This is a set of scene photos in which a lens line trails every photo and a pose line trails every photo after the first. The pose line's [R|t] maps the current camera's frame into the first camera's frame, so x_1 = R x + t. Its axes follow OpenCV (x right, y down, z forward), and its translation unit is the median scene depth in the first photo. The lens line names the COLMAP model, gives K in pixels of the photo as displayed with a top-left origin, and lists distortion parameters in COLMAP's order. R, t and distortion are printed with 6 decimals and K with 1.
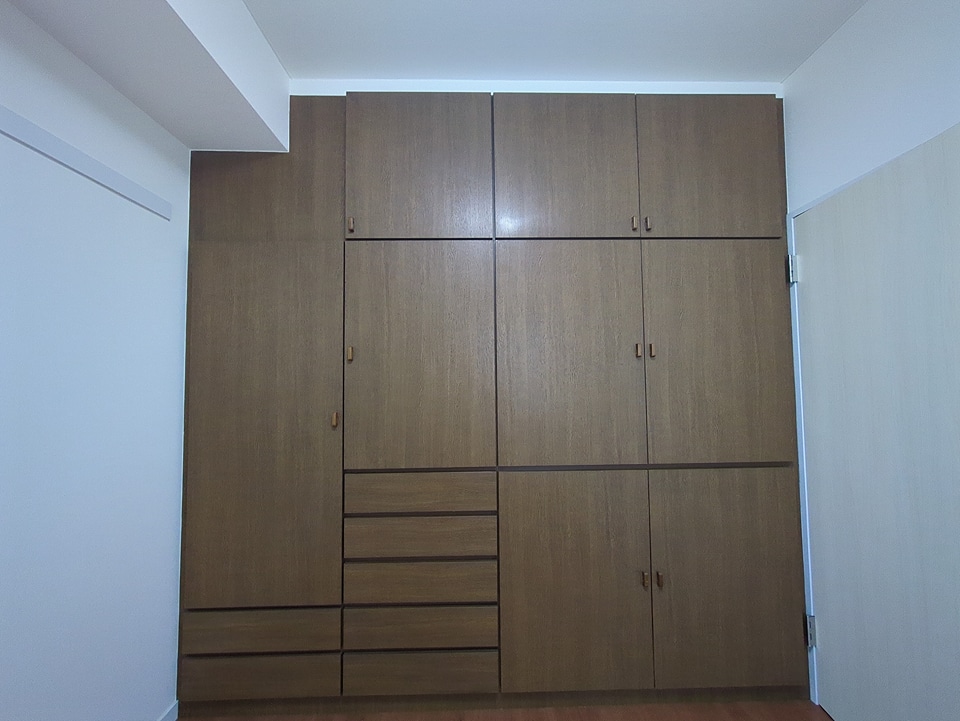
lens RADIAL K [[375.9, 0, 482.8], [0, 375.9, 357.4], [0, 0, 1]] dist [-0.003116, 0.000154]
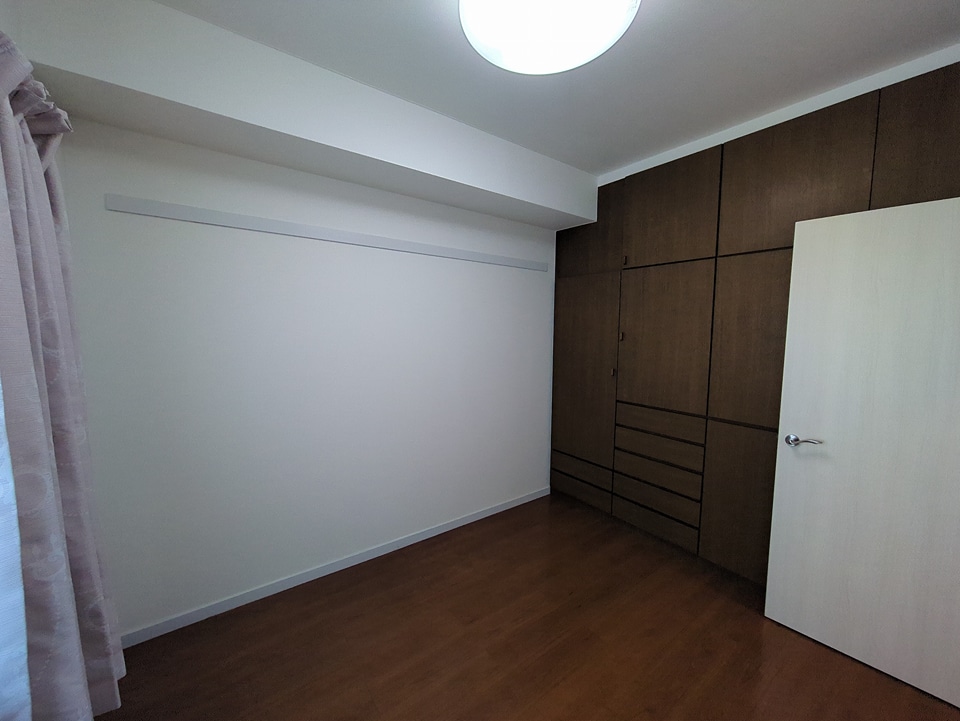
lens RADIAL K [[375.9, 0, 482.8], [0, 375.9, 357.4], [0, 0, 1]] dist [-0.003116, 0.000154]
pose [[0.576348, 0.080826, -0.813198, 0.722196], [0.023384, 0.993058, 0.115276, -0.131877], [0.816870, -0.085455, 0.570457, -0.552364]]
